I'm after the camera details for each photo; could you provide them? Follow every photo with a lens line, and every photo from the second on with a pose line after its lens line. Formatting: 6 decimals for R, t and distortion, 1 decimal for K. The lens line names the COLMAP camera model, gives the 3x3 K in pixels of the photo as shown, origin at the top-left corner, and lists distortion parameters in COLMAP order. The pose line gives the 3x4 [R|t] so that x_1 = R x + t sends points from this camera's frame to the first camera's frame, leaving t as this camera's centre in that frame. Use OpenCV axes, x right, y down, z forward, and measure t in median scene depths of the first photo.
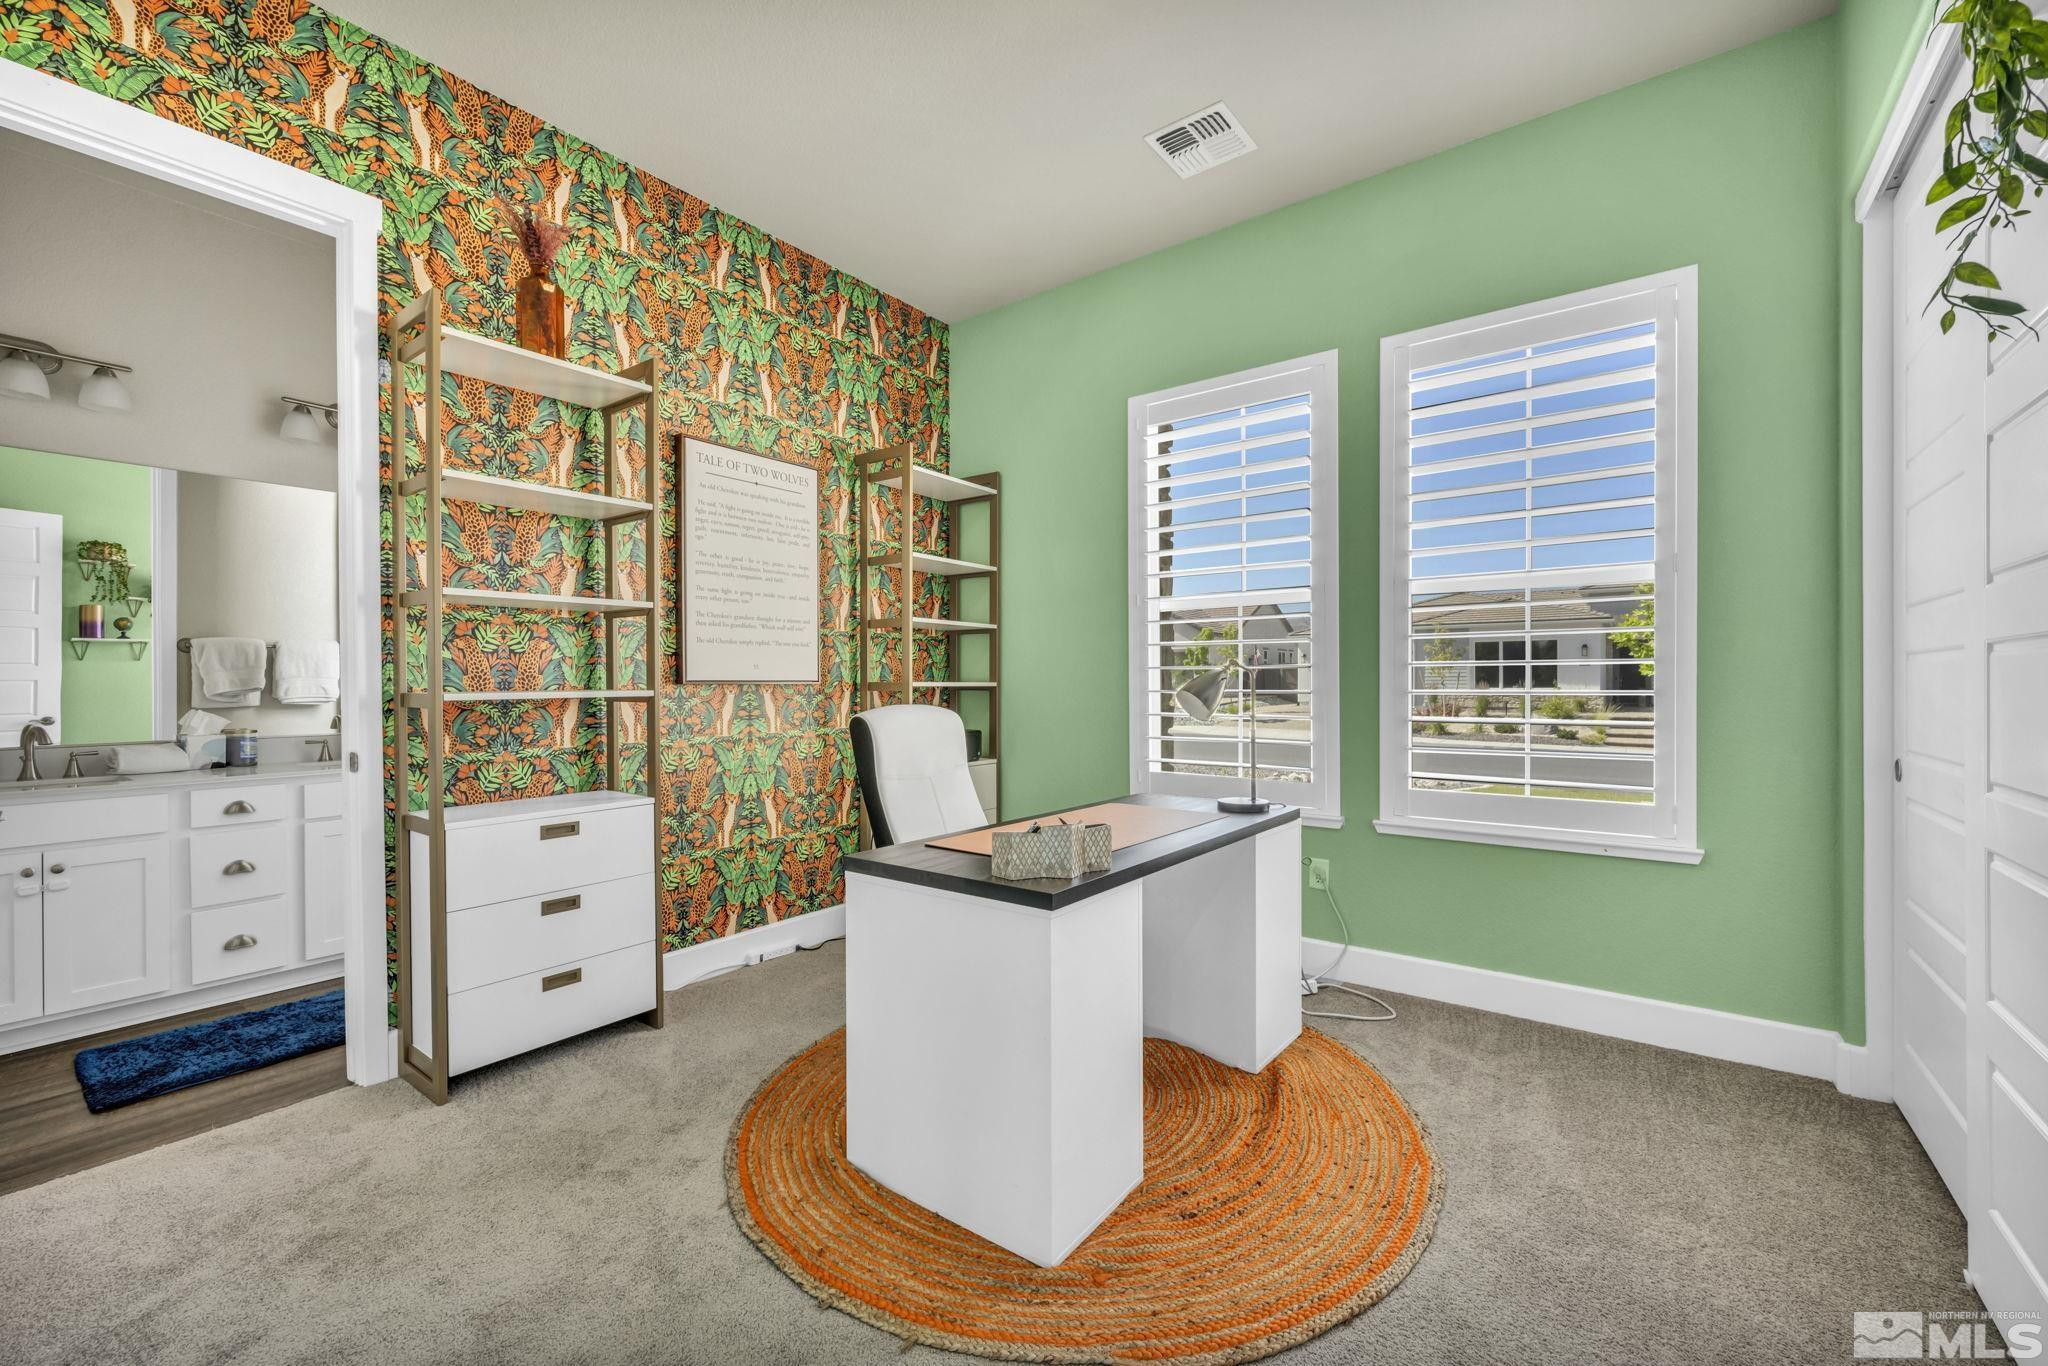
lens RADIAL K [[833.8, 0, 1030.0], [0, 833.8, 676.9], [0, 0, 1]] dist [-0.001922, -0.000028]
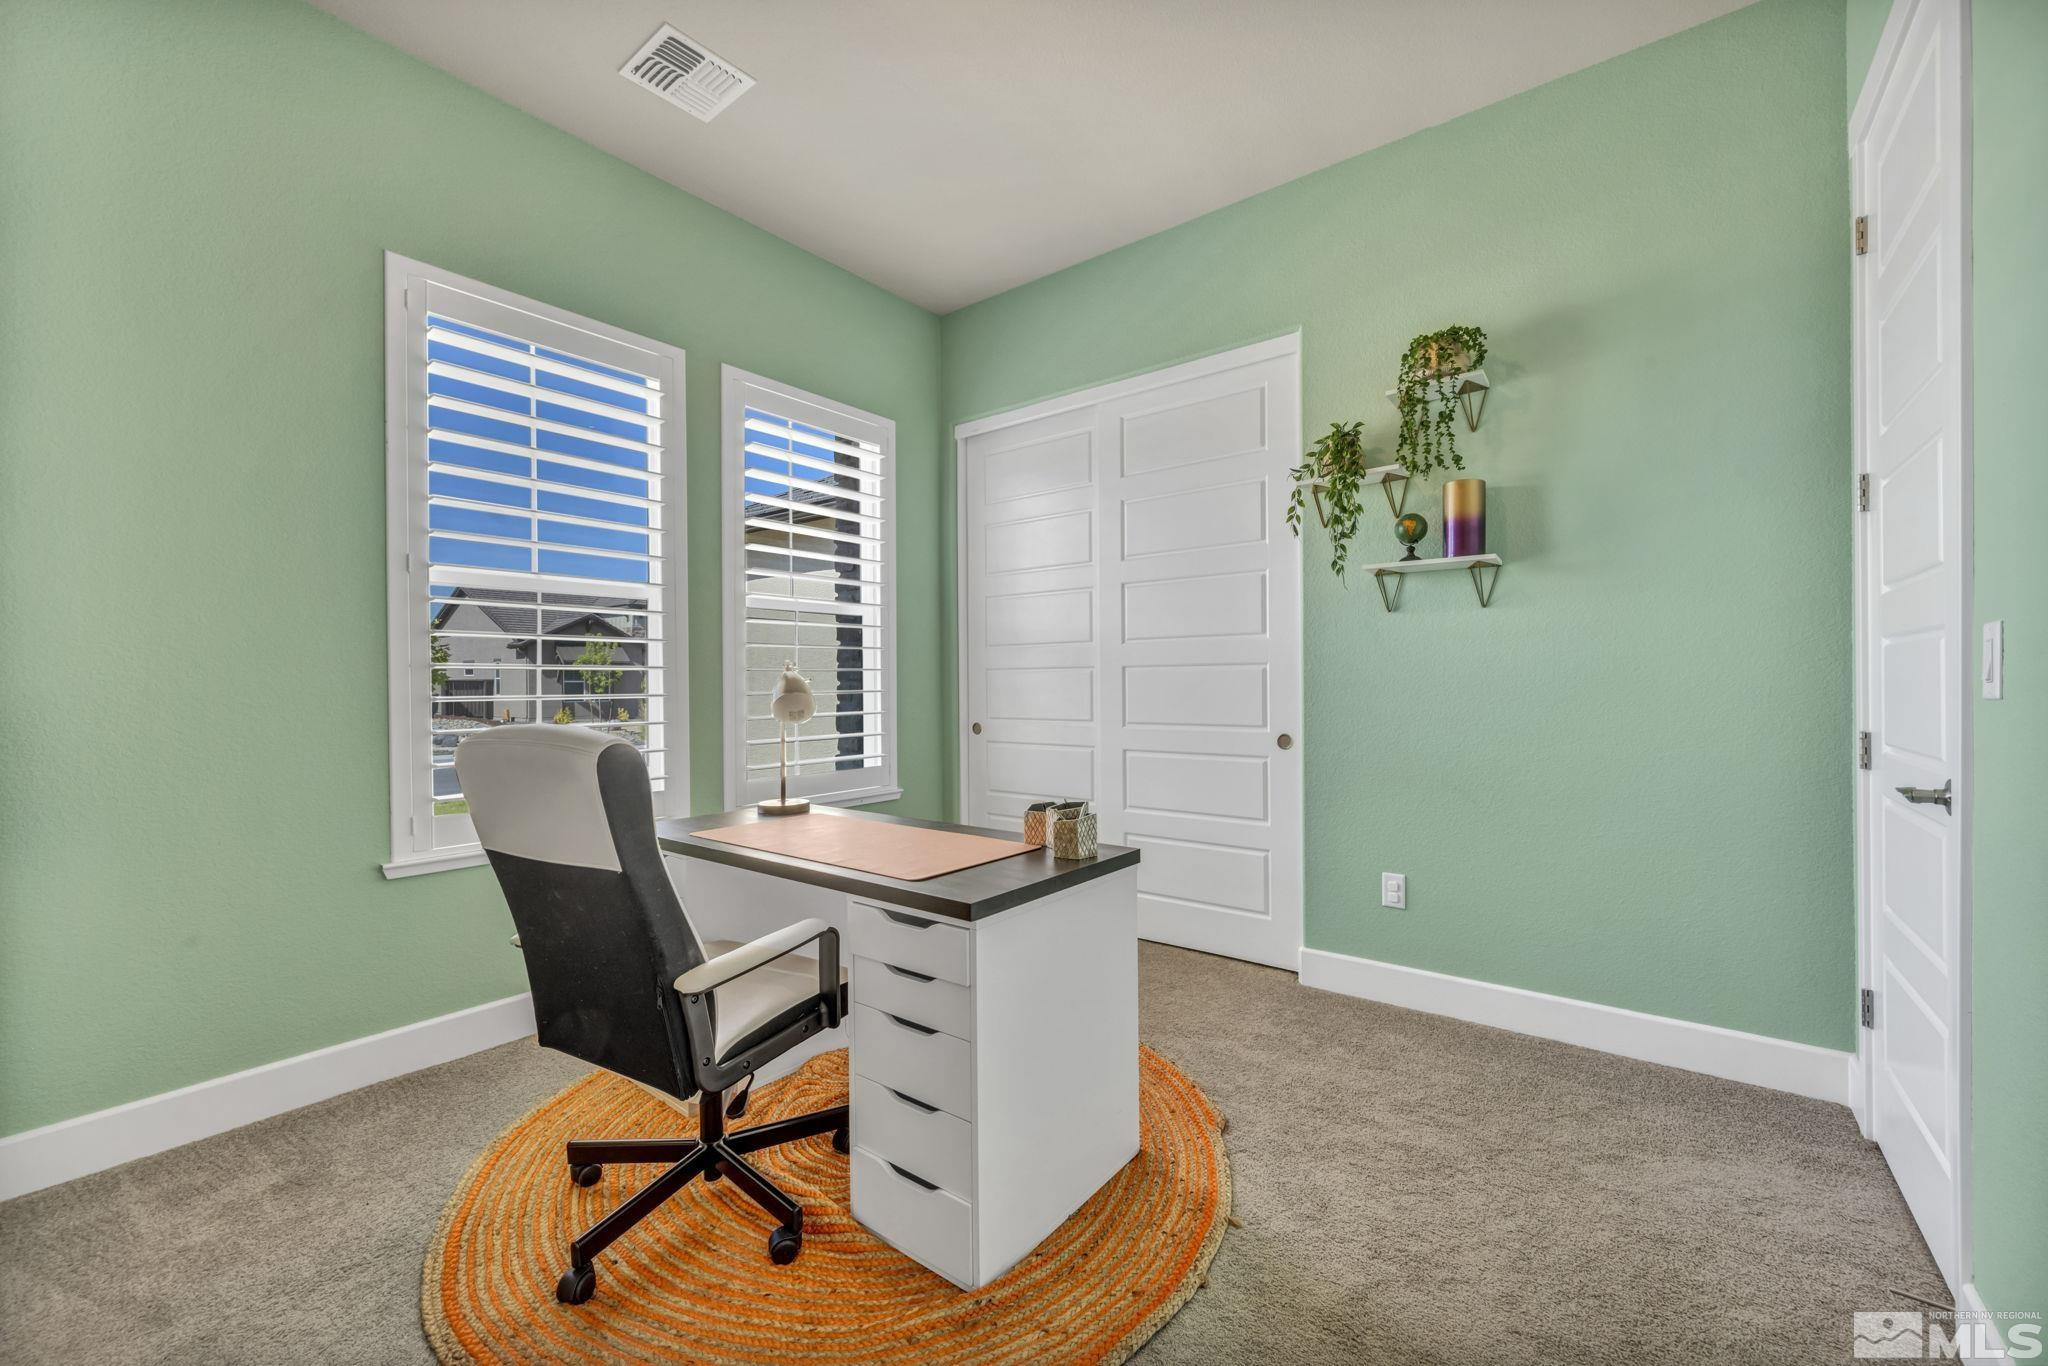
lens RADIAL K [[809.8, 0, 1036.8], [0, 809.8, 682.6], [0, 0, 1]] dist [0.000422, -0.000013]
pose [[0.019444, -0.001337, 0.999810, -0.733475], [-0.010783, 0.999941, 0.001547, -0.003245], [-0.999753, -0.010811, 0.019428, 0.688457]]
